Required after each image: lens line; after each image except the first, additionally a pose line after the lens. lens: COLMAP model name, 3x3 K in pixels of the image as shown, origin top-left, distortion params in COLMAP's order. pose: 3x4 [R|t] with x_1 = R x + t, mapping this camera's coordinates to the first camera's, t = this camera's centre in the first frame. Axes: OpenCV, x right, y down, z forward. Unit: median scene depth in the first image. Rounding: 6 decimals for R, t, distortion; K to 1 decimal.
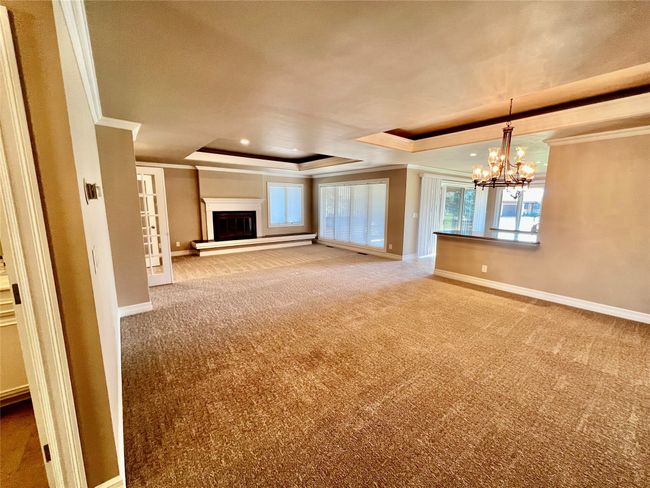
lens RADIAL K [[266.0, 0, 320.4], [0, 266.0, 245.4], [0, 0, 1]] dist [-0.002651, 0.000019]
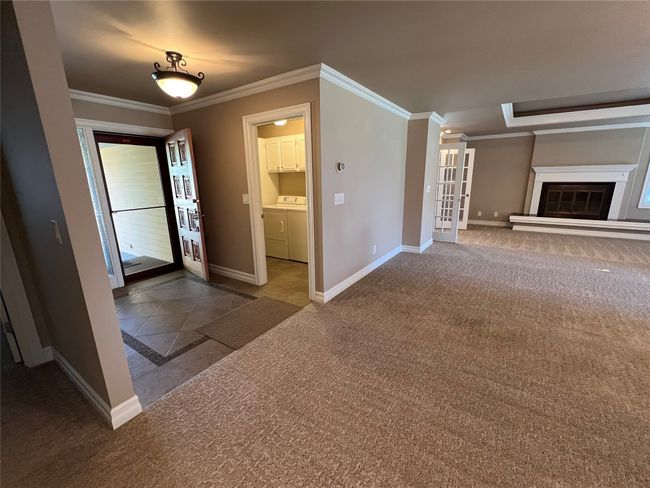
lens RADIAL K [[266.0, 0, 320.4], [0, 266.0, 245.4], [0, 0, 1]] dist [-0.002651, 0.000019]
pose [[0.303797, 0.224917, -0.925808, 0.242227], [-0.131148, 0.972357, 0.193191, 0.002491], [0.943667, 0.062727, 0.324897, 0.035306]]
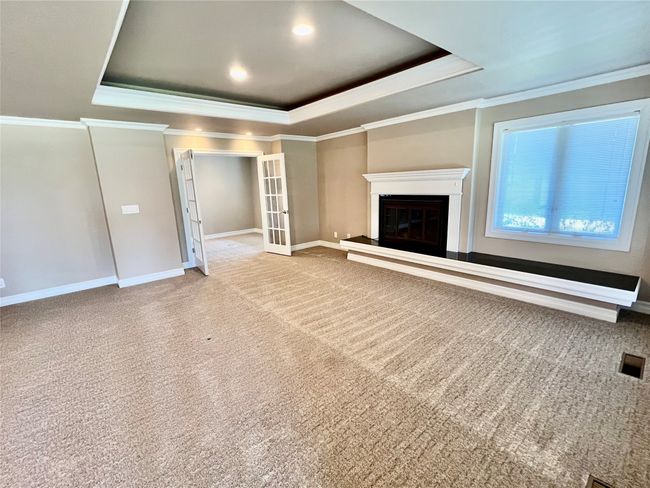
lens RADIAL K [[293.1, 0, 325.0], [0, 293.1, 244.0], [0, 0, 1]] dist [0.000758, 0.000221]
pose [[0.058417, 0.196049, -0.978853, 0.294436], [-0.121928, 0.974587, 0.187918, -0.136709], [0.990818, 0.108372, 0.080836, 0.883347]]
